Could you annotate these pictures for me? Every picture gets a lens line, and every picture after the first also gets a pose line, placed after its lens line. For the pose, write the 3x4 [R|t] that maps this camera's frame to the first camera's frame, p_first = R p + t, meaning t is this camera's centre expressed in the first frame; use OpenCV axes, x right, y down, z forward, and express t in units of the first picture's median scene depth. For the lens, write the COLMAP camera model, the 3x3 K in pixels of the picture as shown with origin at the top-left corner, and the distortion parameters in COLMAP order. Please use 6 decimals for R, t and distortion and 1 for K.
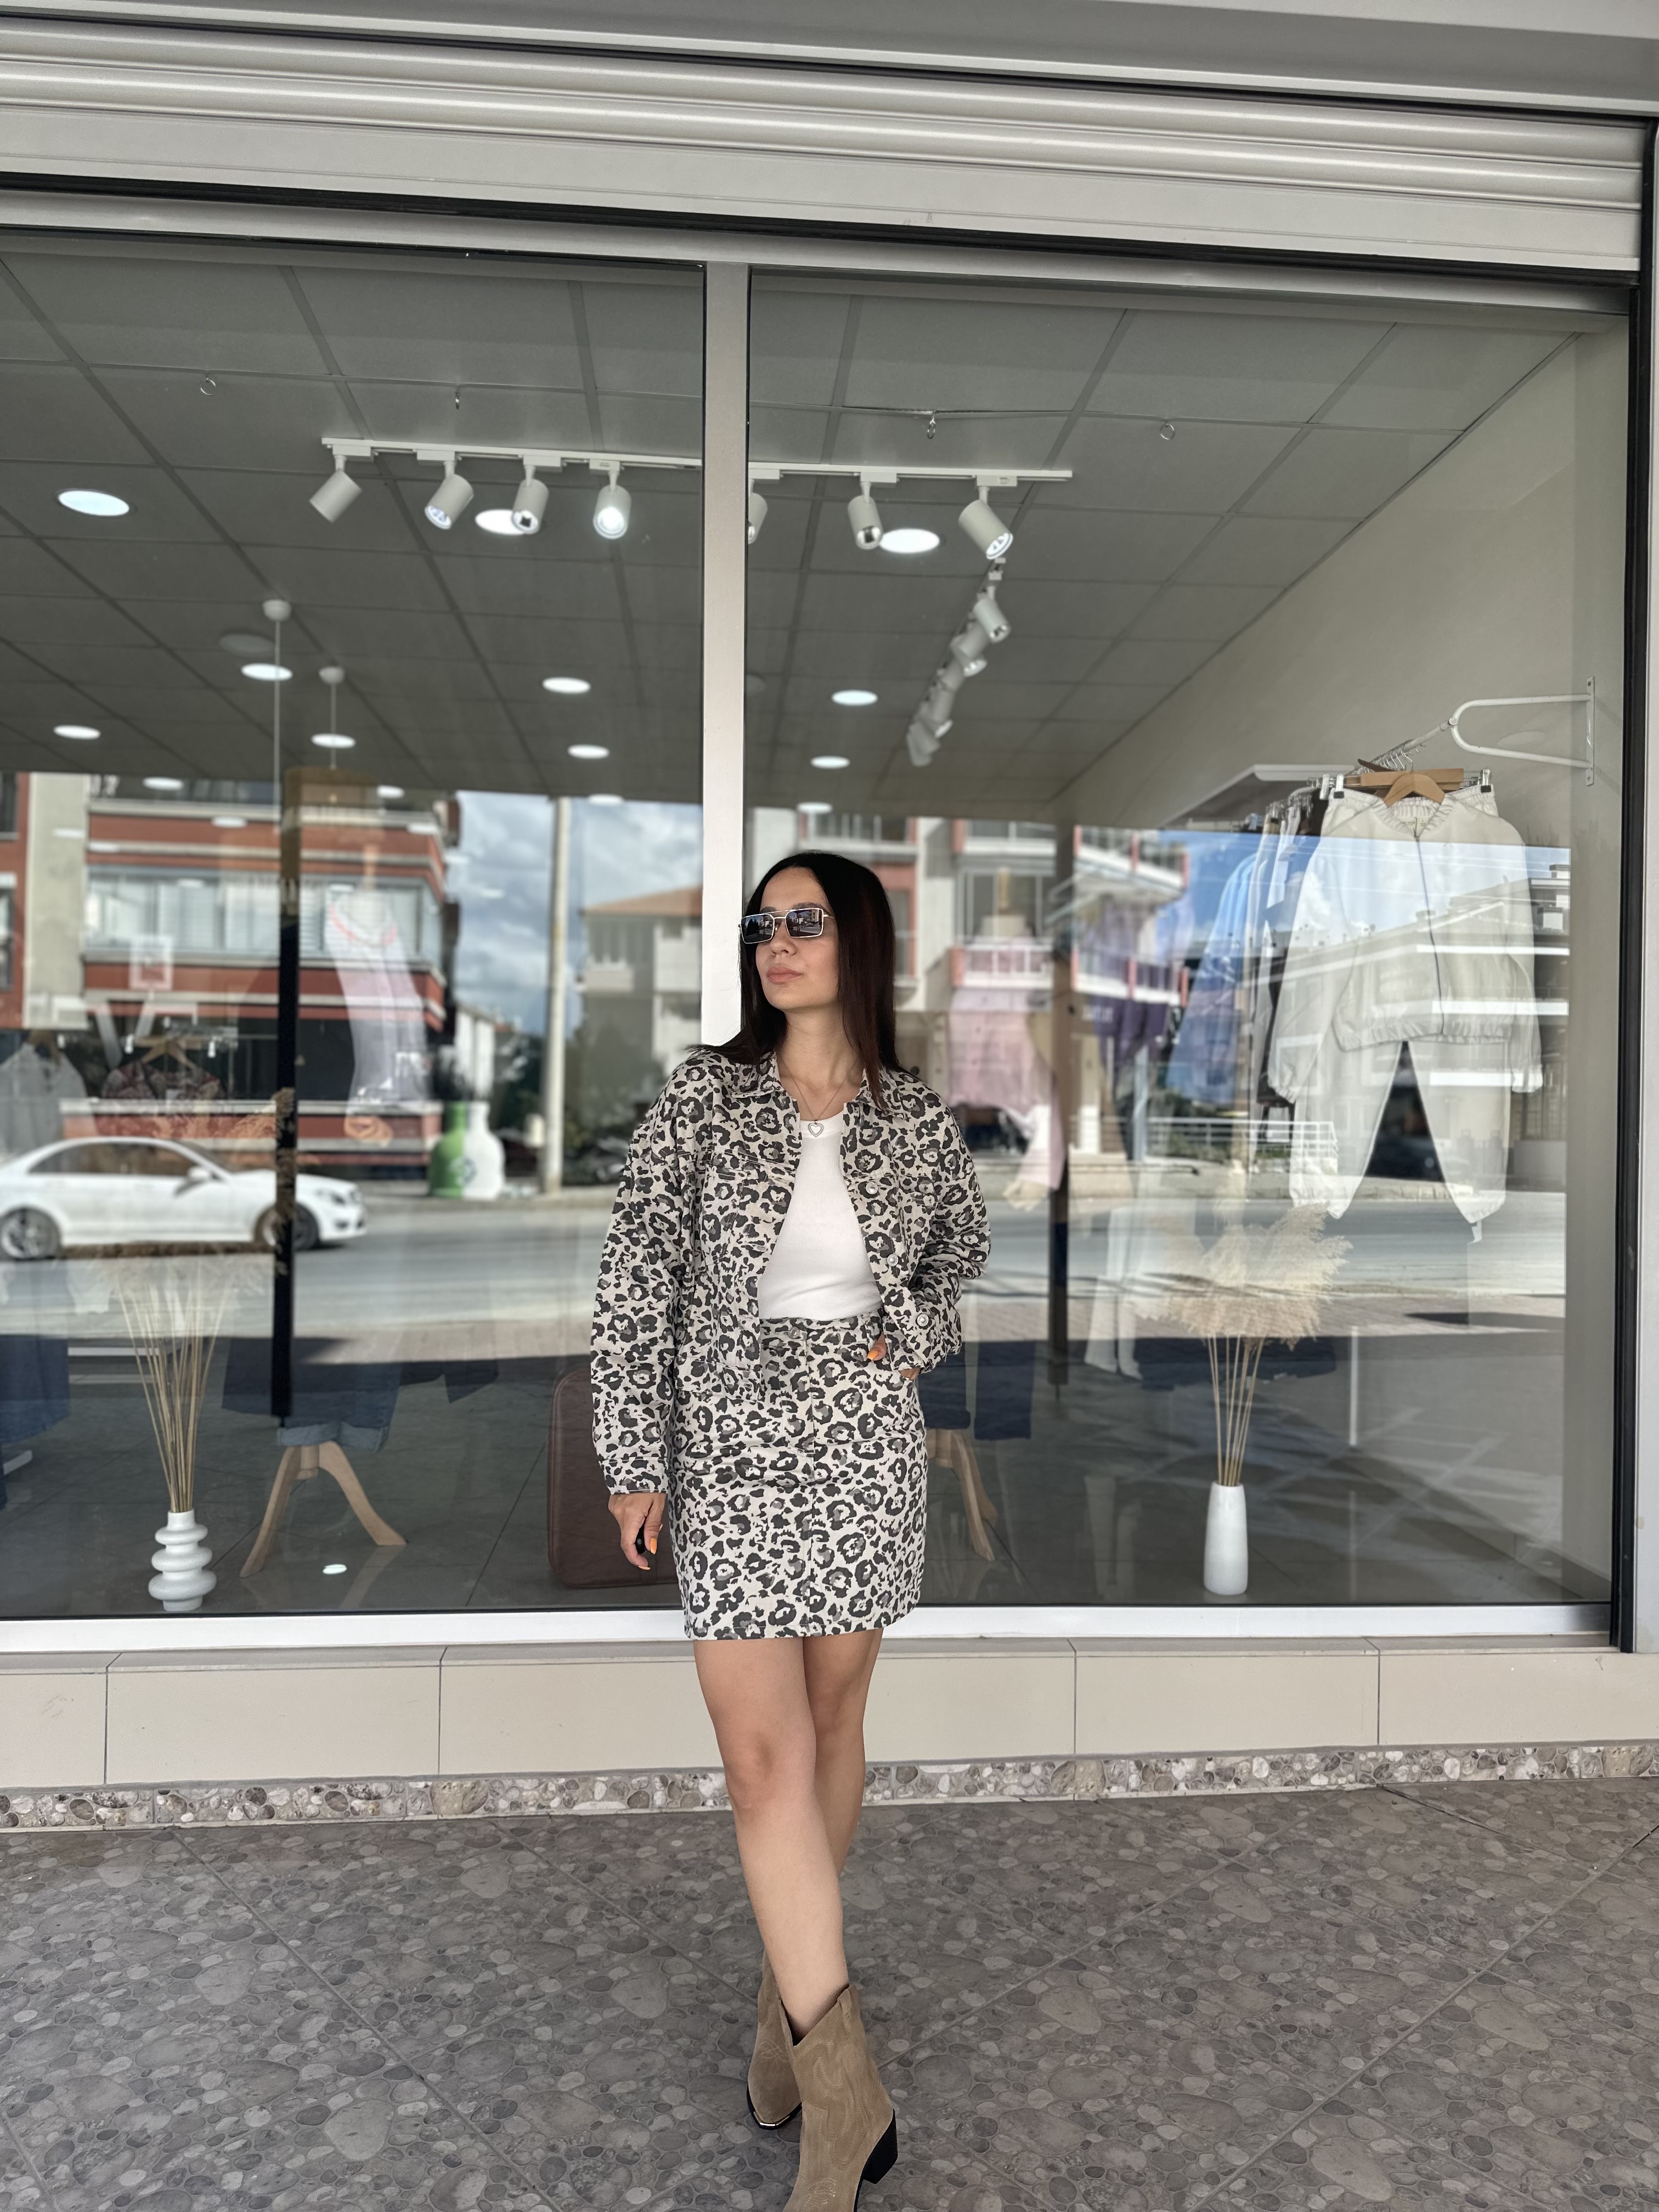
lens RADIAL K [[1559.7, 0, 831.0], [0, 1559.7, 1112.4], [0, 0, 1]] dist [0.001640, -0.009446]
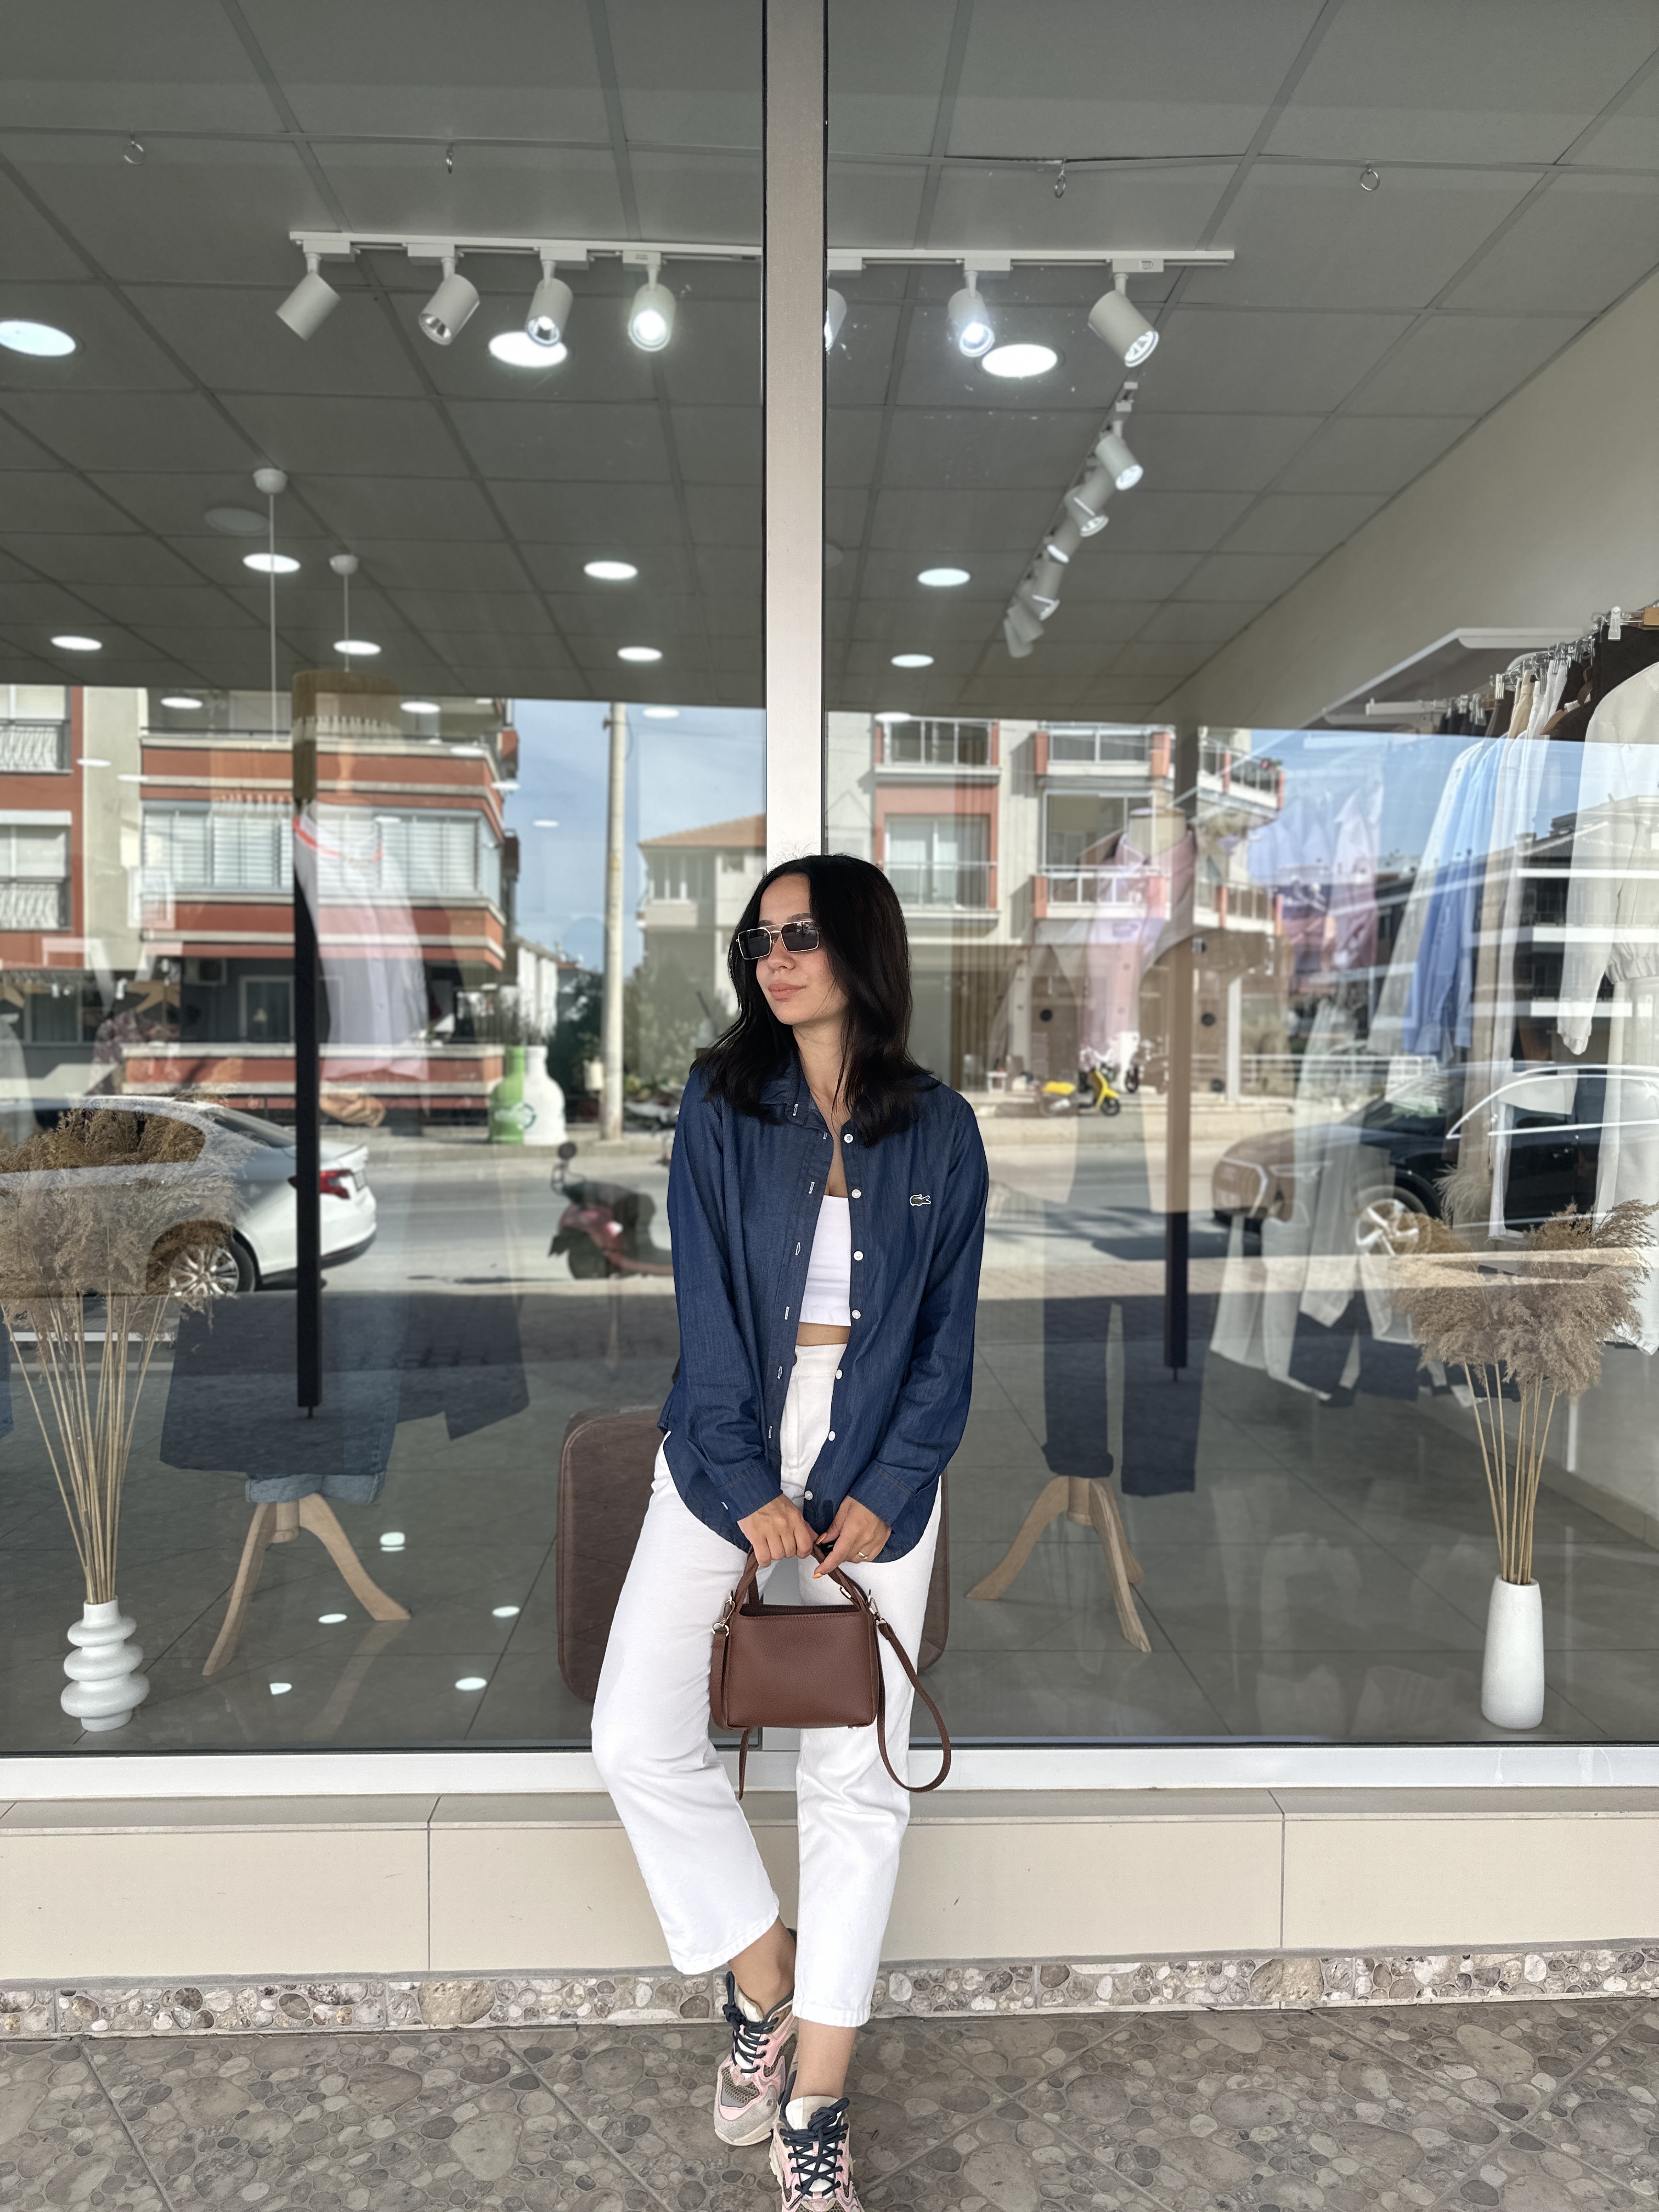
lens RADIAL K [[1559.7, 0, 831.0], [0, 1559.7, 1112.4], [0, 0, 1]] dist [0.001640, -0.009446]
pose [[0.998951, -0.005944, -0.045396, -0.022118], [0.007836, 0.999102, 0.041628, -0.017801], [0.045108, -0.041940, 0.998101, 0.279134]]
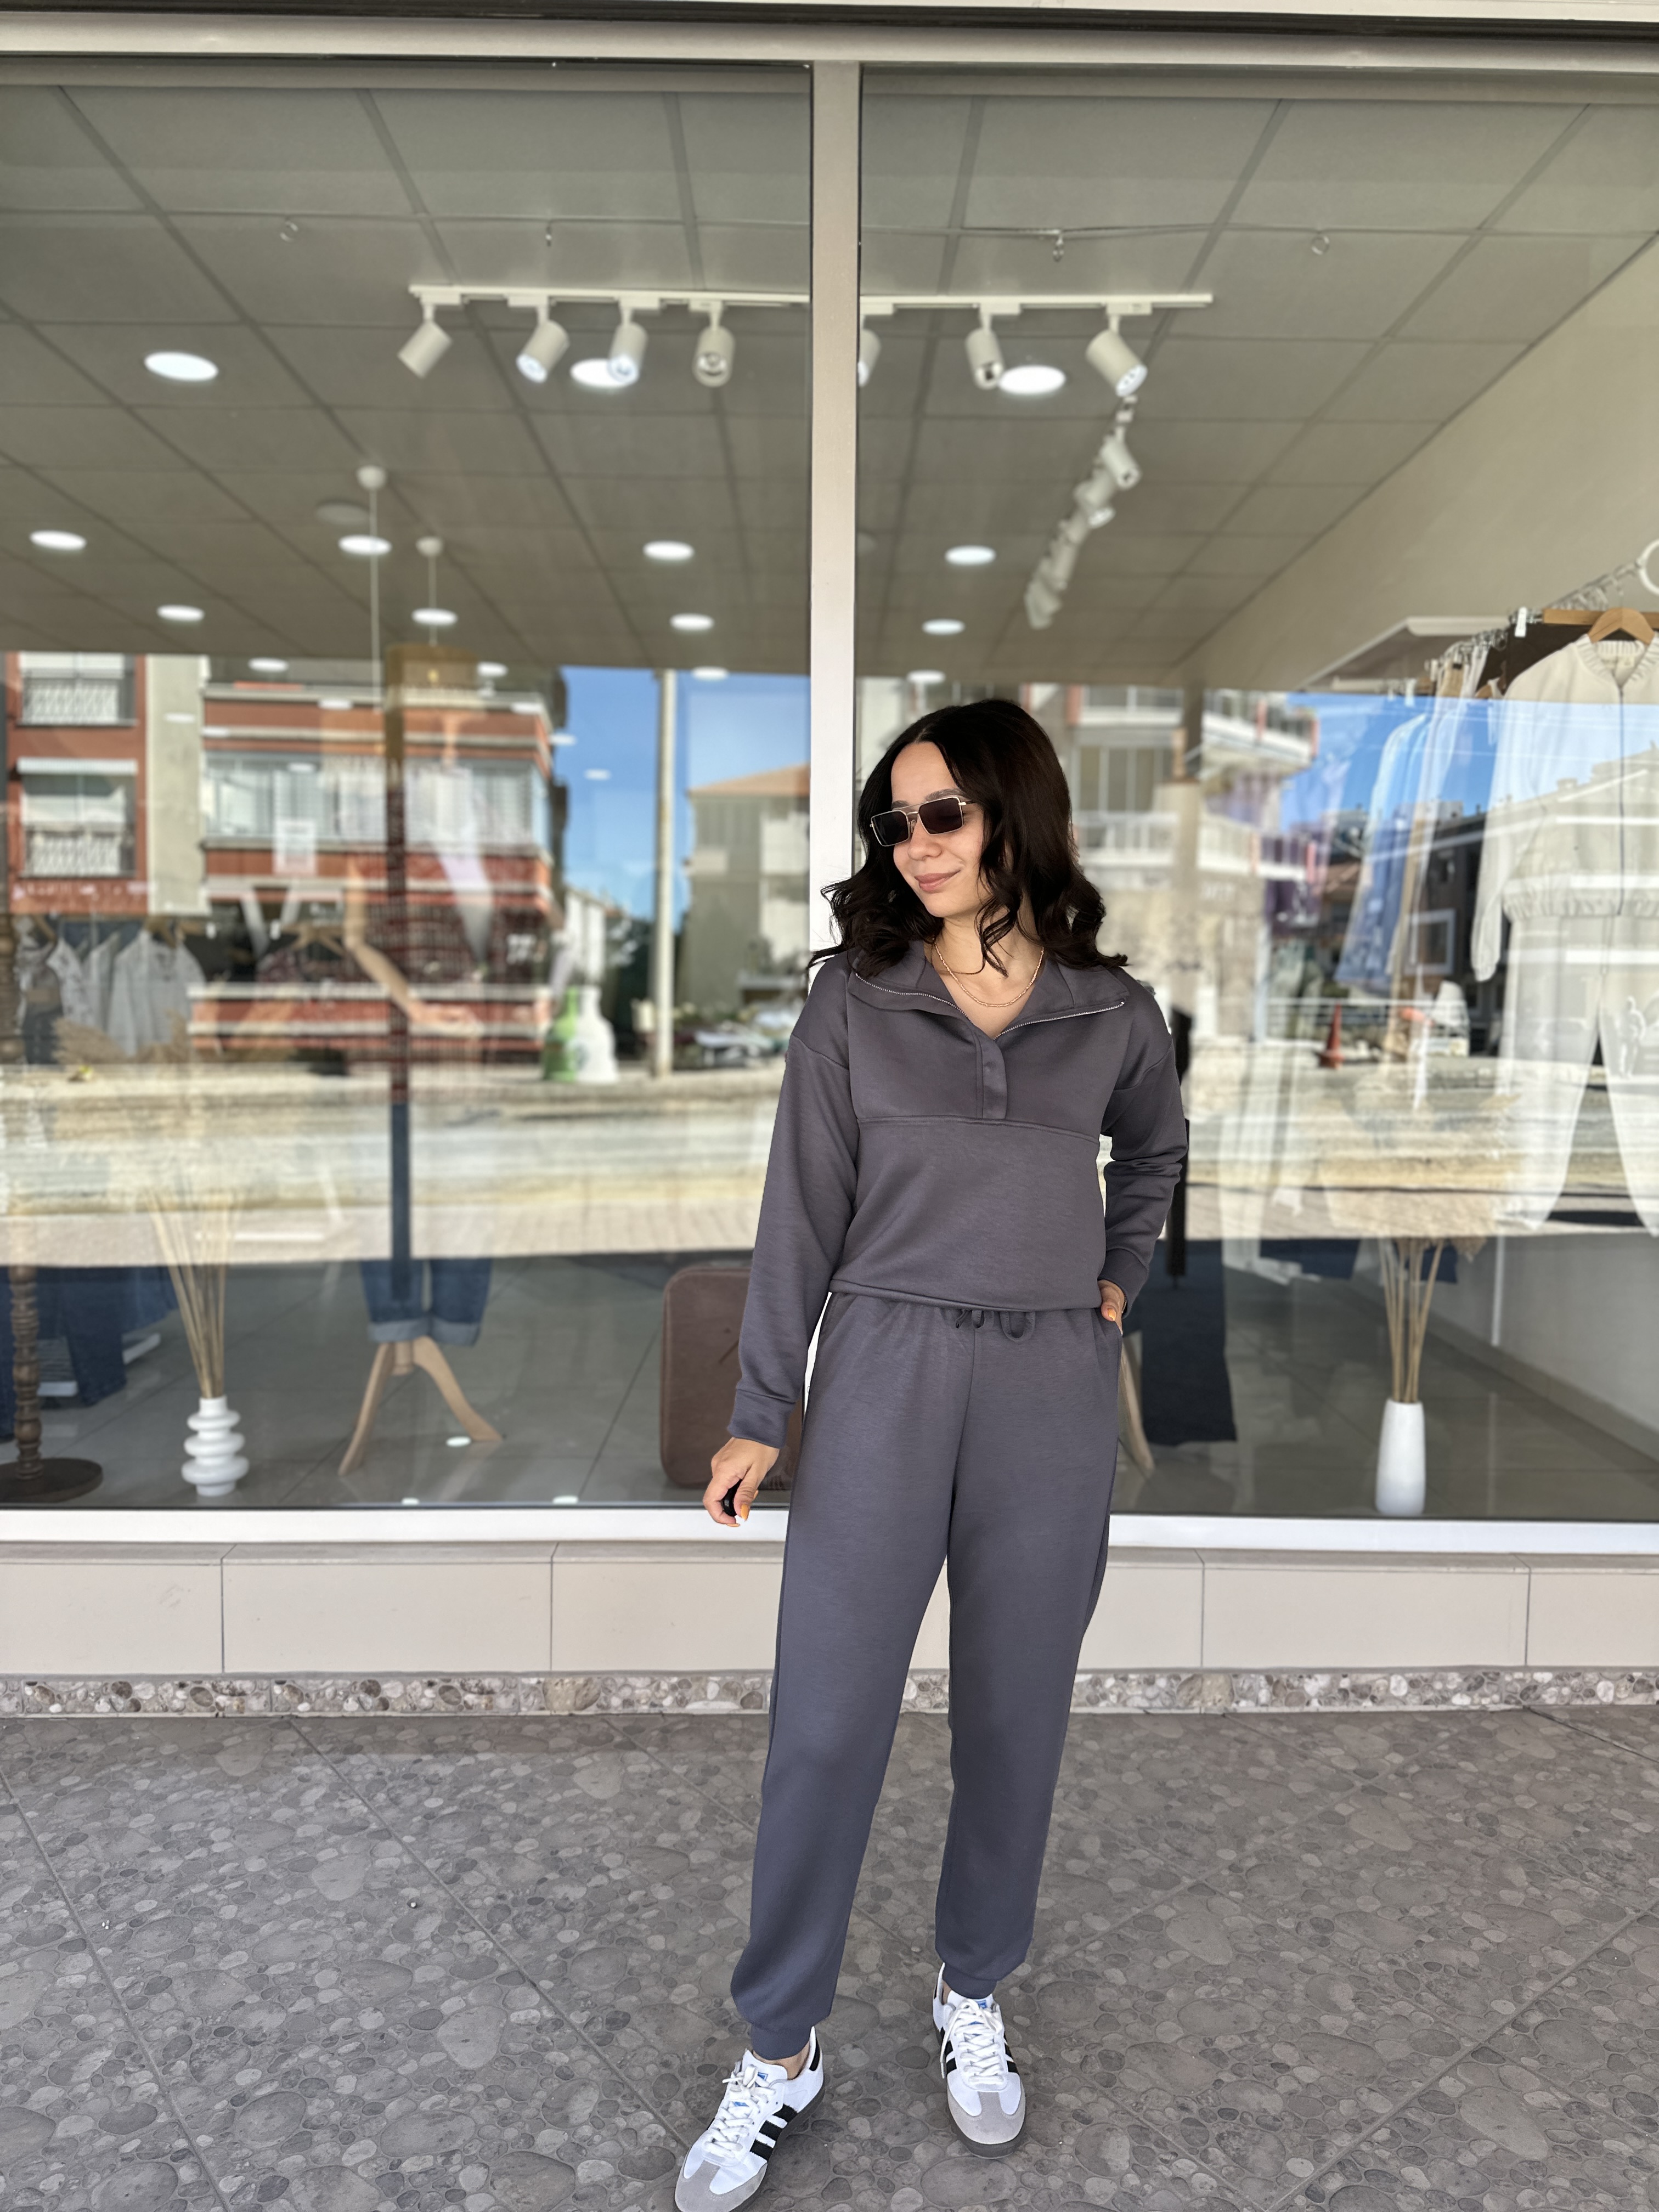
lens RADIAL K [[1559.7, 0, 831.0], [0, 1559.7, 1112.4], [0, 0, 1]] dist [0.001640, -0.009446]
pose [[0.997529, 0.001576, -0.070237, -0.005104], [0.003752, 0.997127, 0.075659, -0.003592], [0.070155, -0.075735, 0.994657, 0.054613]]
